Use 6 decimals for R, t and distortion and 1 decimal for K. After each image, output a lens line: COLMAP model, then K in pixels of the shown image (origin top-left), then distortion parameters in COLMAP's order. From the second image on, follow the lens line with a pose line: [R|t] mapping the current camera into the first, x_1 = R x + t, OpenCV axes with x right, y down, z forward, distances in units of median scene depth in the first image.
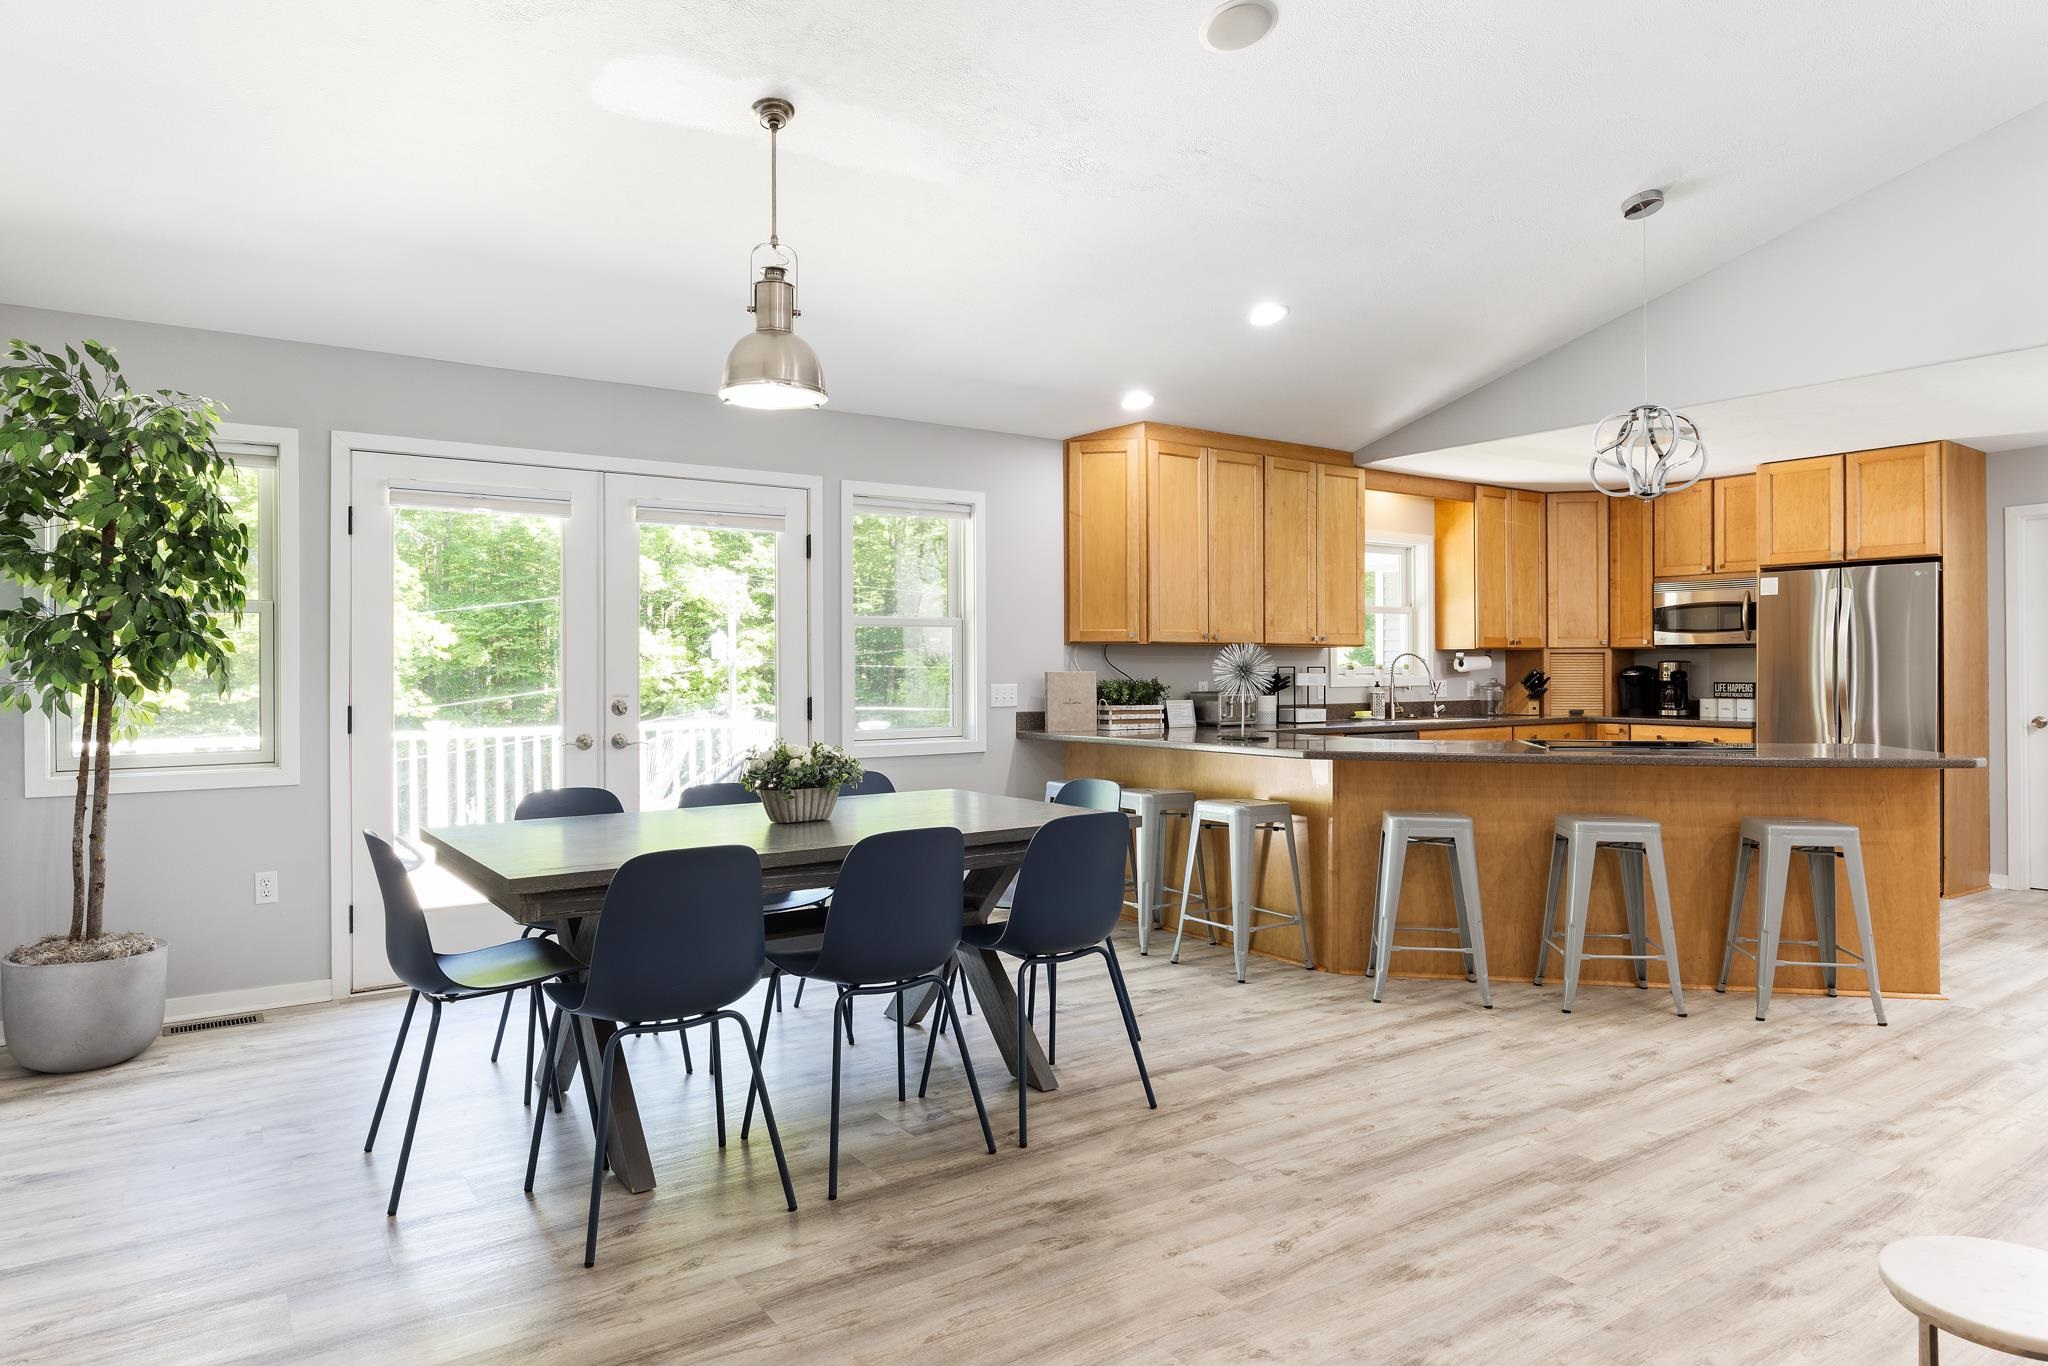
lens RADIAL K [[1259.7, 0, 1024.0], [0, 1259.7, 683.0], [0, 0, 1]] dist [-0.003619, -0.002947]
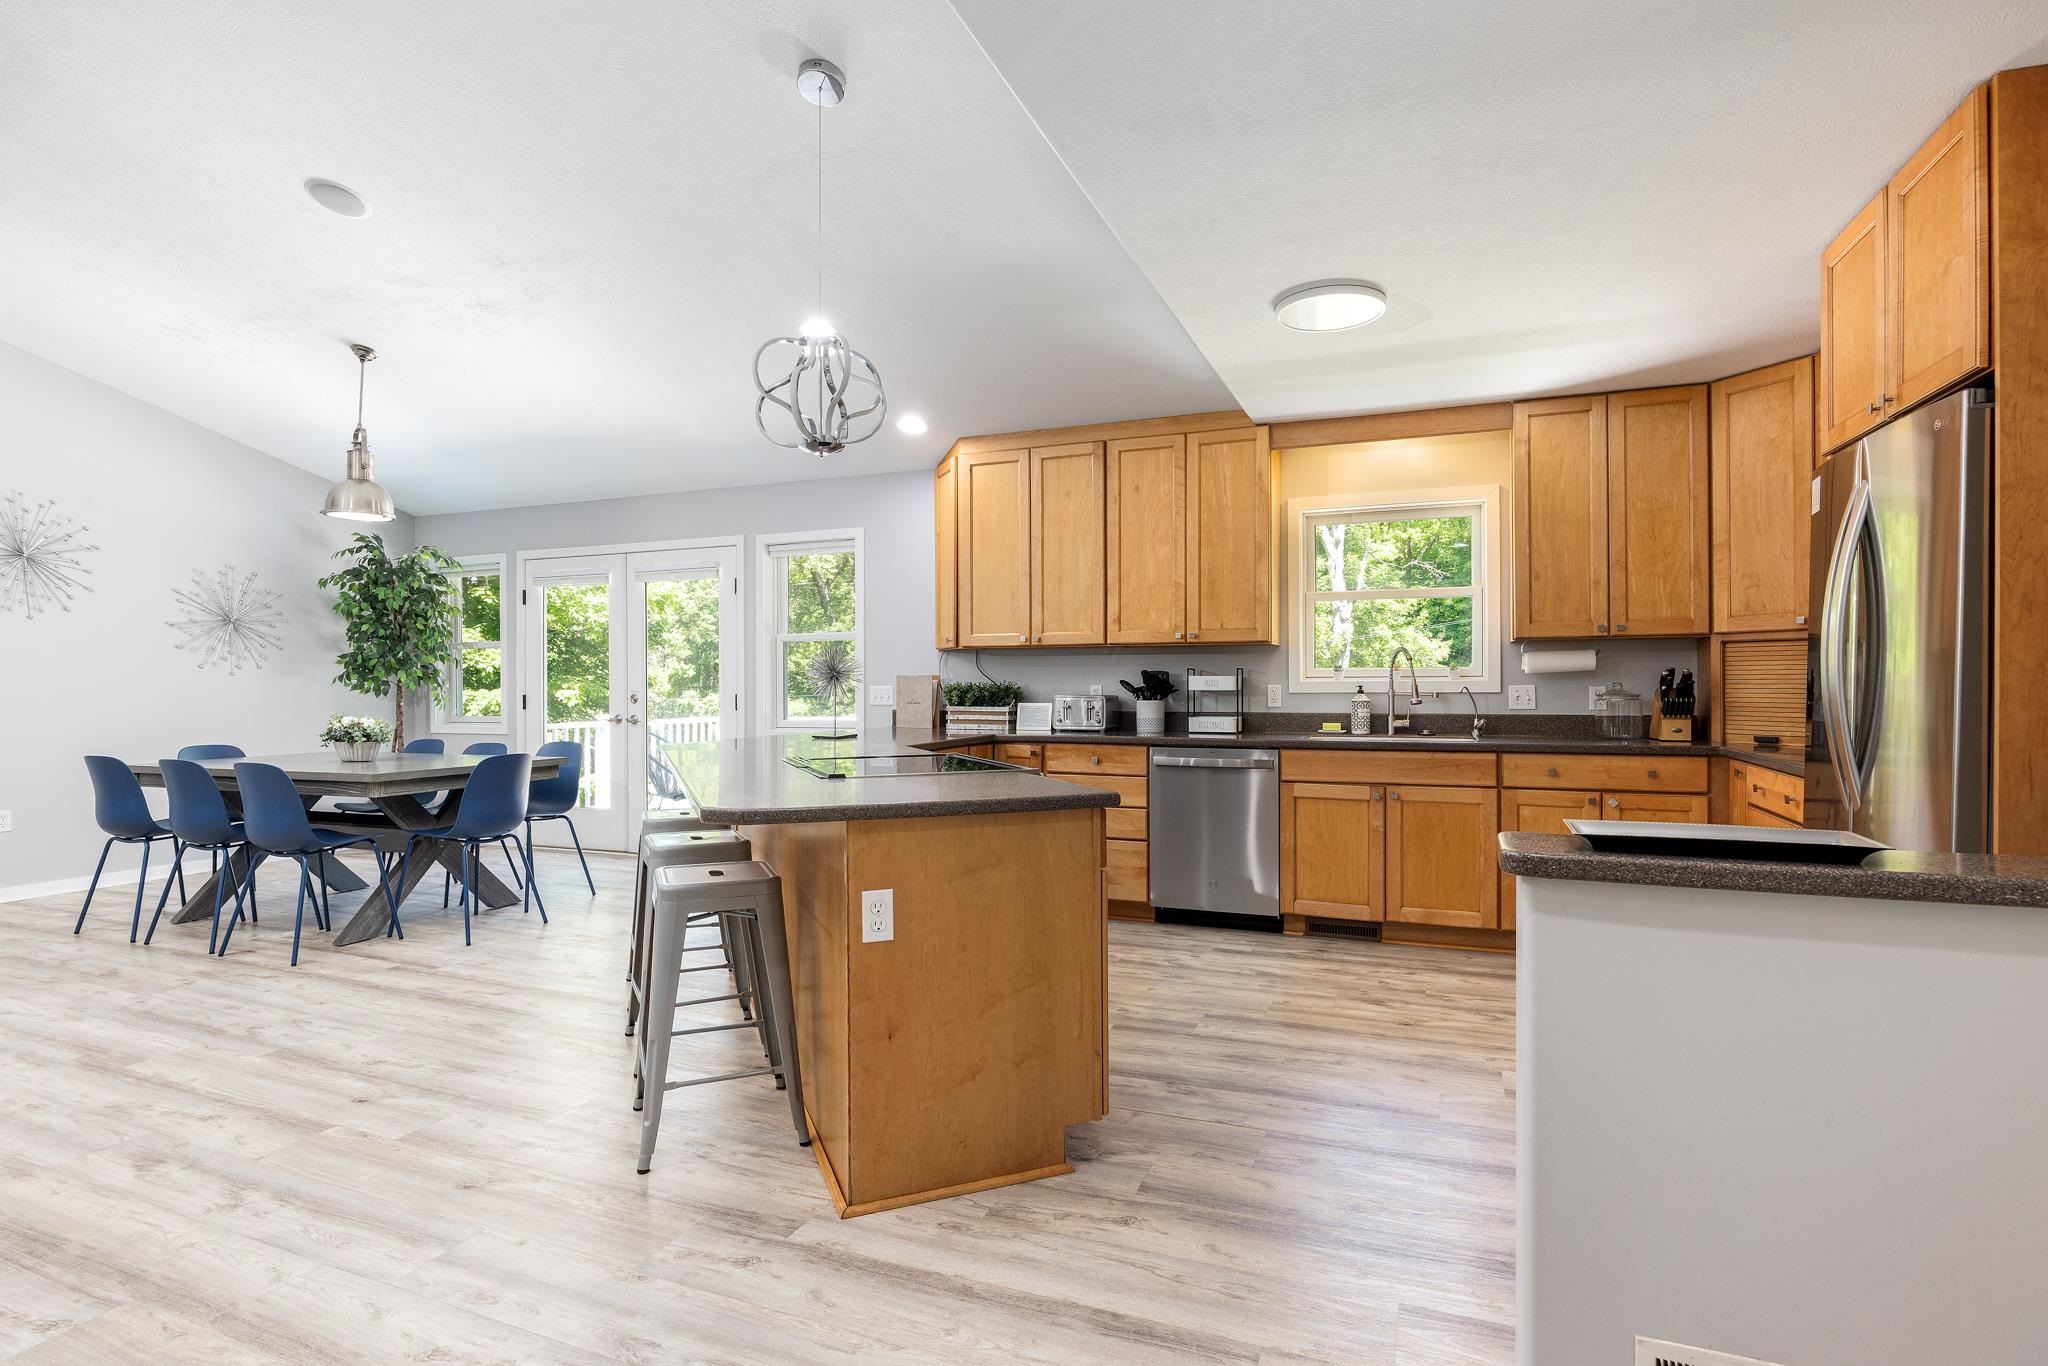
lens RADIAL K [[1010.7, 0, 1034.7], [0, 1010.7, 700.7], [0, 0, 1]] dist [-0.024494, 0.001328]
pose [[0.551801, 0.013114, -0.833872, 1.351697], [-0.007687, 0.999914, 0.010639, 0.005359], [0.833940, 0.000540, 0.551855, 0.937784]]
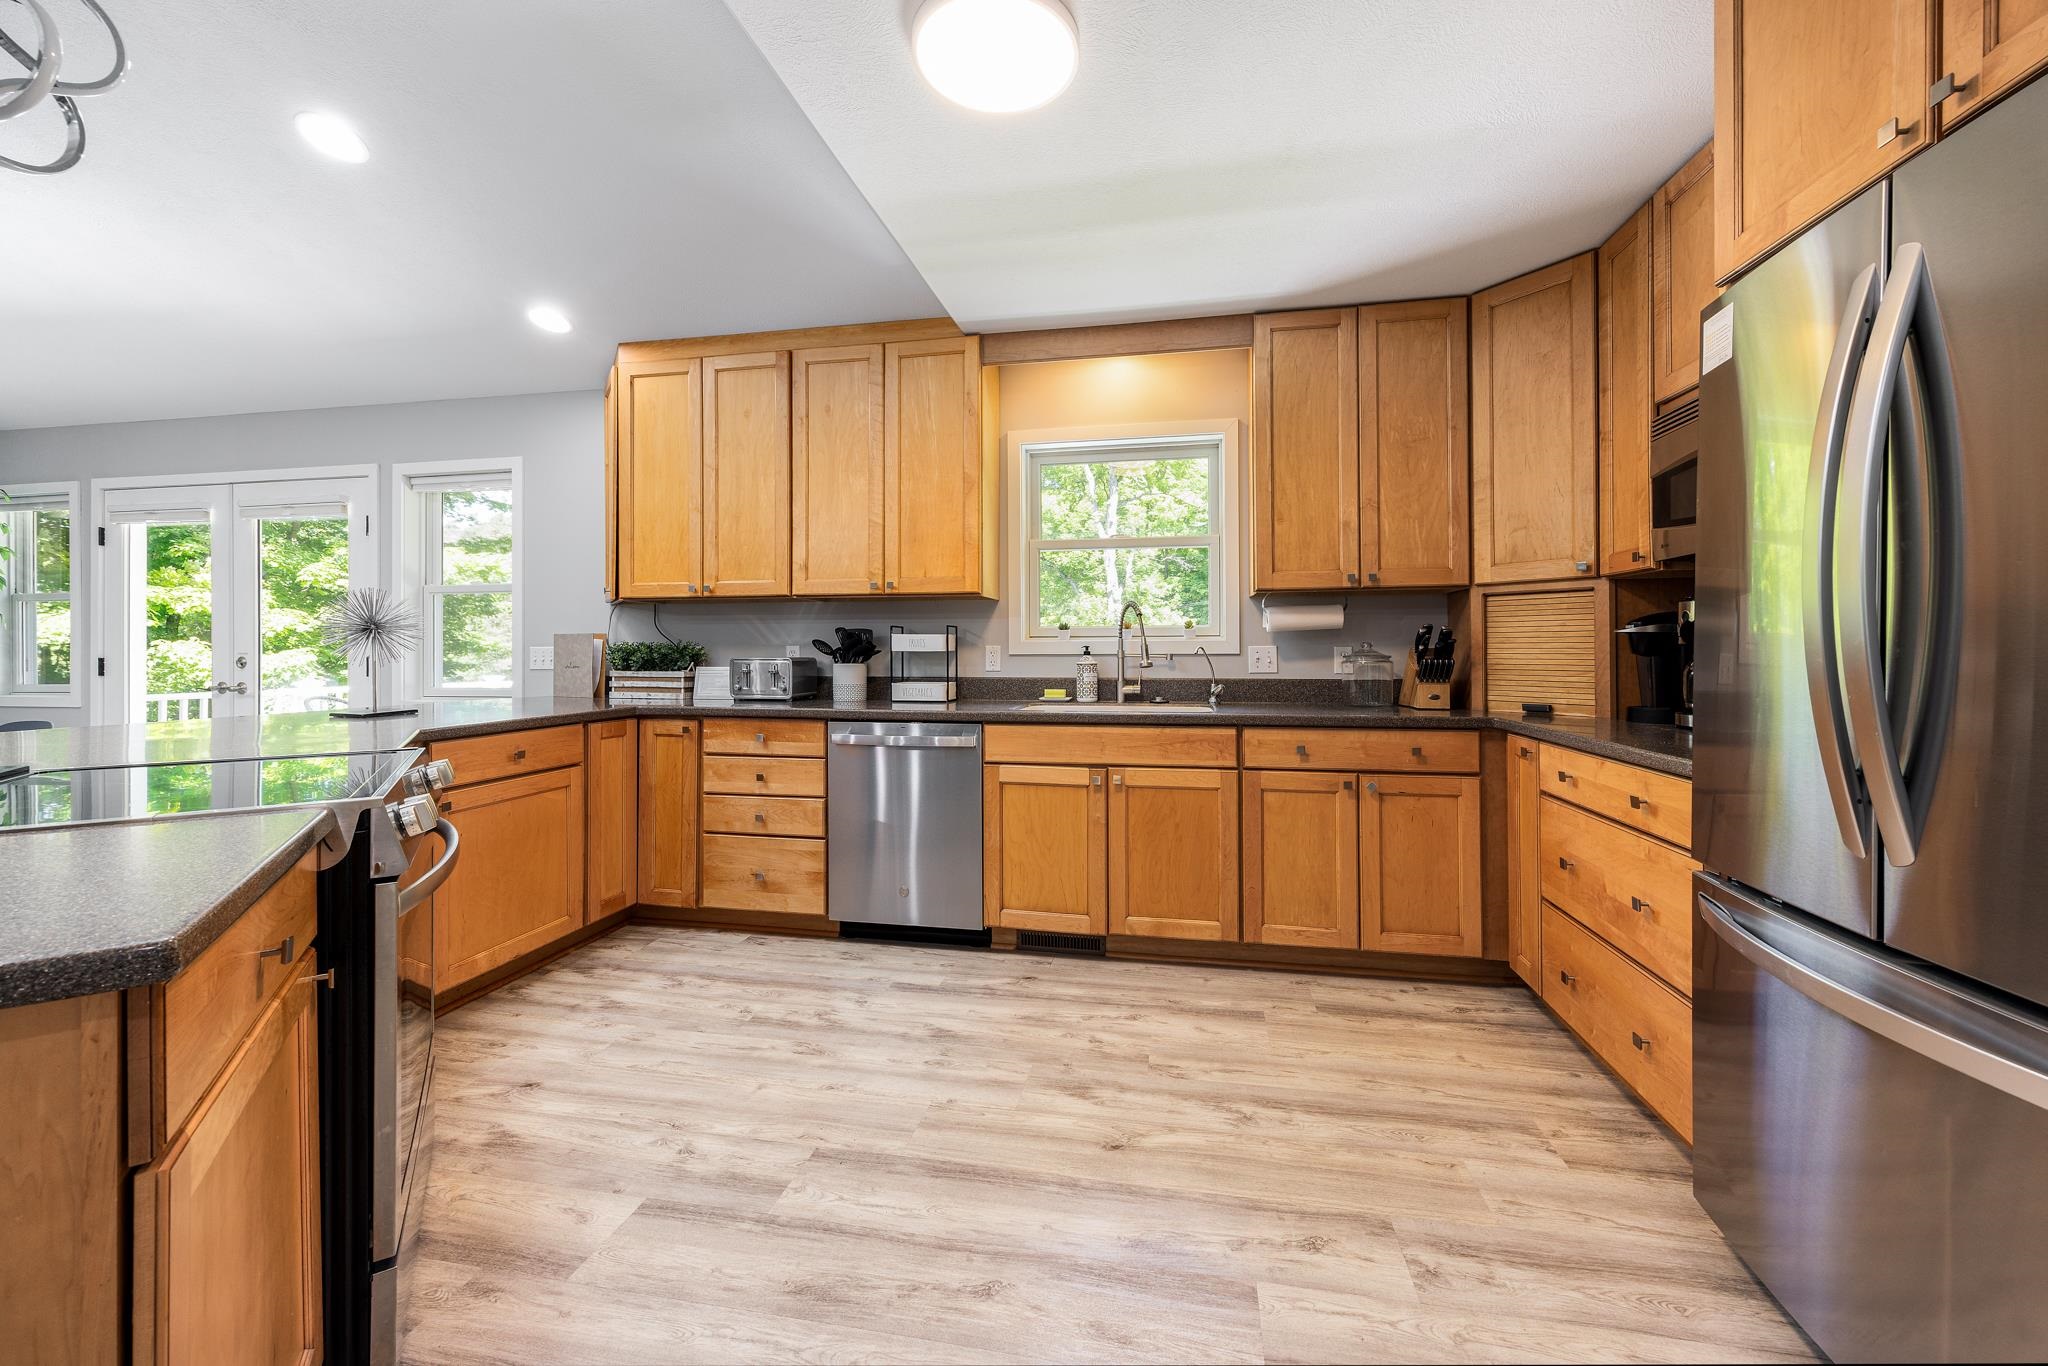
lens RADIAL K [[816.6, 0, 1024.4], [0, 816.6, 659.1], [0, 0, 1]] dist [0.001058, 0.000096]
pose [[0.694592, 0.006704, -0.719373, 1.120451], [-0.008347, 0.999964, 0.001260, 0.010325], [0.719356, 0.005129, 0.694623, 1.301126]]
